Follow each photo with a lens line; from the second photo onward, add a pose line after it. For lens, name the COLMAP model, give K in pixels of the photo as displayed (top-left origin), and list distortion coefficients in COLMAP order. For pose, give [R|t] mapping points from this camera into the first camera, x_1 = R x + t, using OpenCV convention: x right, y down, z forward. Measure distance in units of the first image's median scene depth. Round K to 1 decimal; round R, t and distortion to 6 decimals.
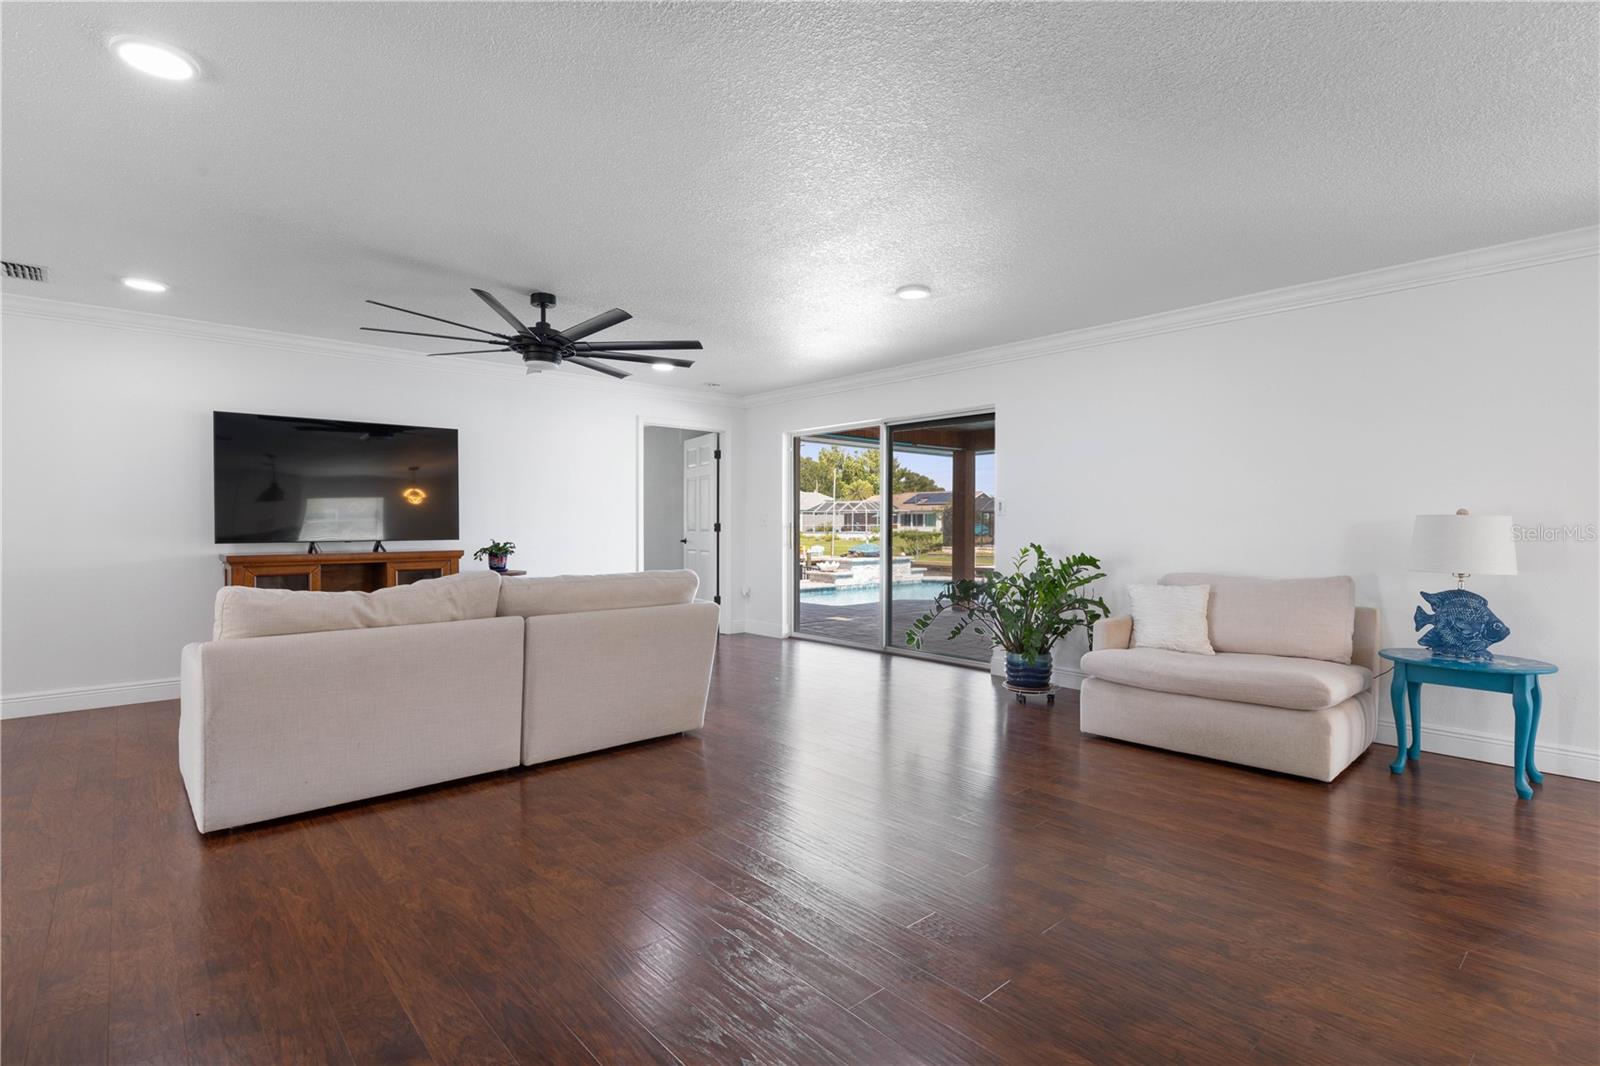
lens RADIAL K [[764.3, 0, 809.5], [0, 764.3, 527.4], [0, 0, 1]] dist [0.000083, 0.000347]
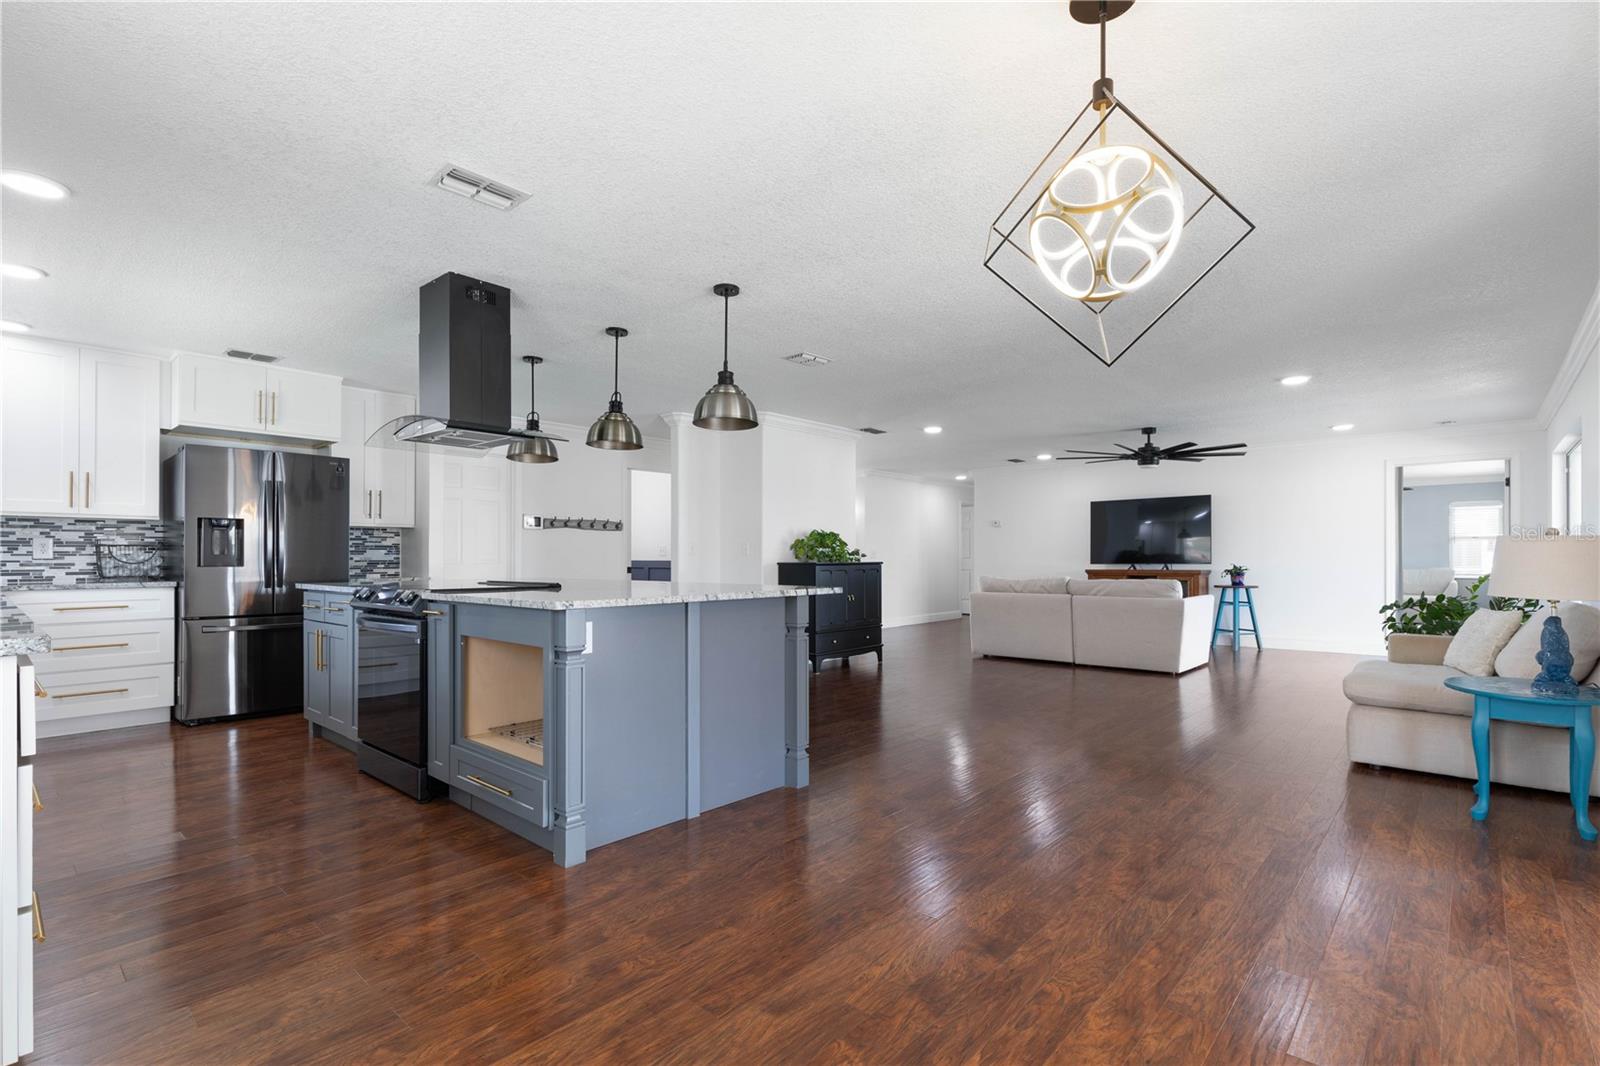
lens RADIAL K [[732.3, 0, 807.2], [0, 732.3, 554.9], [0, 0, 1]] dist [-0.013530, -0.000196]
pose [[0.097667, -0.005604, -0.995203, 1.492969], [-0.005377, 0.999967, -0.006158, 0.016872], [0.995205, 0.005953, 0.097634, 0.029156]]
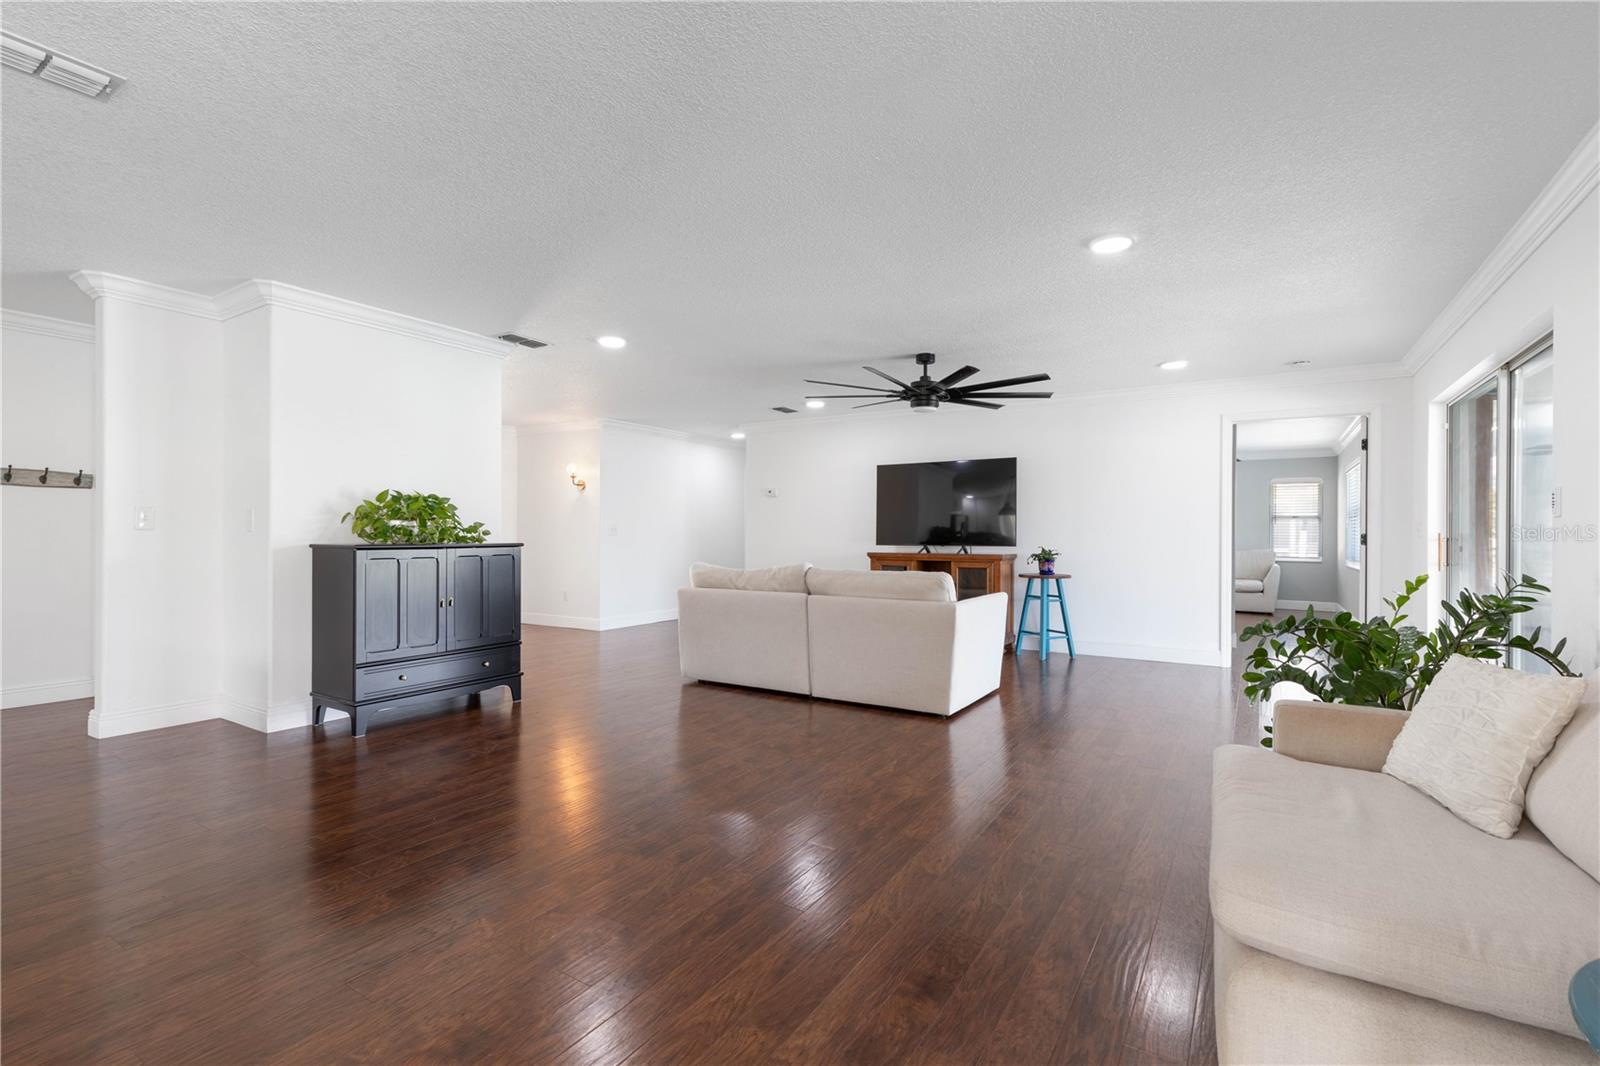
lens RADIAL K [[720.2, 0, 813.9], [0, 720.2, 533.4], [0, 0, 1]] dist [0.005567, 0.000450]
pose [[0.282910, 0.000149, -0.959147, 0.871127], [-0.011642, 0.999927, -0.003278, 0.003759], [0.959076, 0.012094, 0.282891, 0.556434]]
